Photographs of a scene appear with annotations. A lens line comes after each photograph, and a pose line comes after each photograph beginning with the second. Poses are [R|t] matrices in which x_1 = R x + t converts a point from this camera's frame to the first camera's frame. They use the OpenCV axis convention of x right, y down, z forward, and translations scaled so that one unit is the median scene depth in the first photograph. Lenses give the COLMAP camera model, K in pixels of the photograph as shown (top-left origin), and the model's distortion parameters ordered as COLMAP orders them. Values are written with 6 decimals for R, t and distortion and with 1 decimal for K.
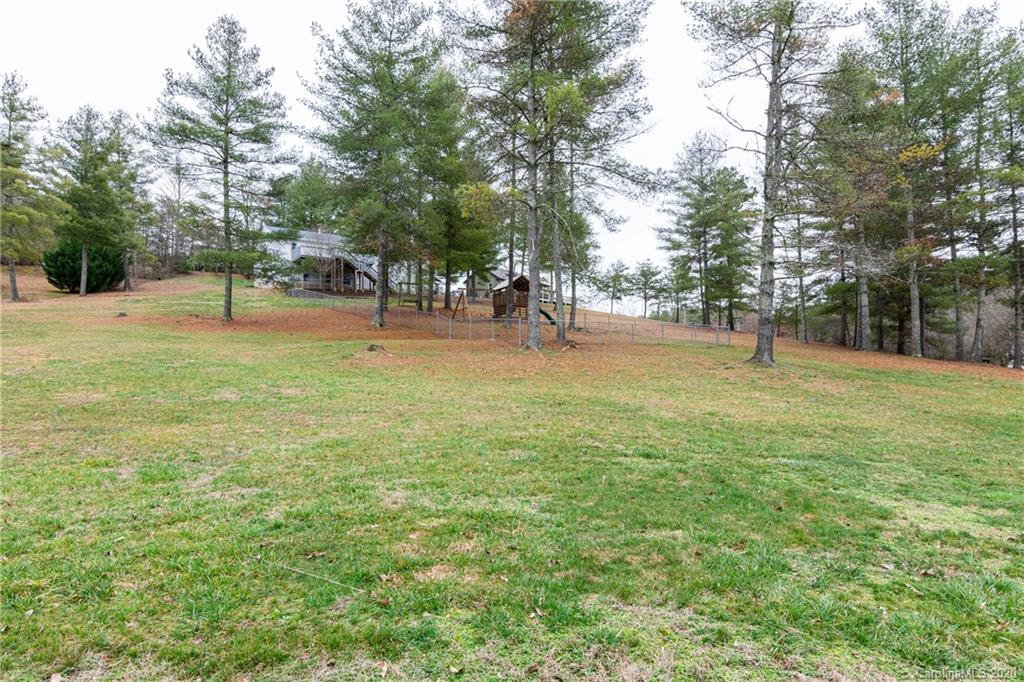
lens RADIAL K [[577.1, 0, 468.5], [0, 577.1, 338.0], [0, 0, 1]] dist [-0.001457, 0.000786]
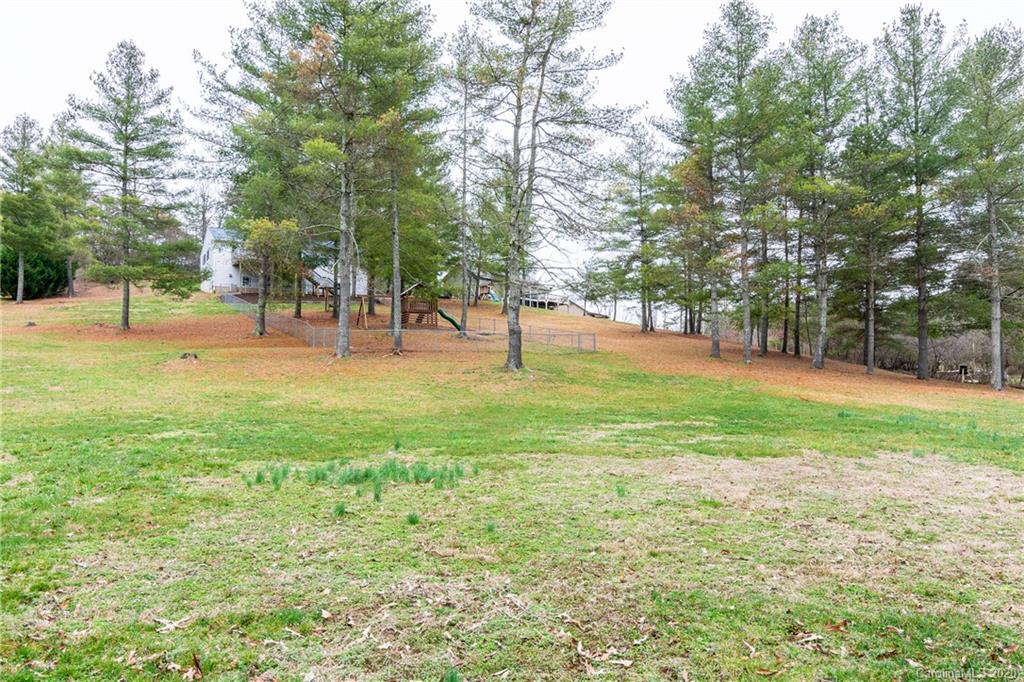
lens RADIAL K [[735.0, 0, 510.9], [0, 735.0, 340.9], [0, 0, 1]] dist [-0.005419, 0.005927]
pose [[0.996902, -0.003848, -0.078559, 0.290474], [0.004122, 0.999986, 0.003329, -0.007826], [0.078545, -0.003642, 0.996904, -0.215786]]
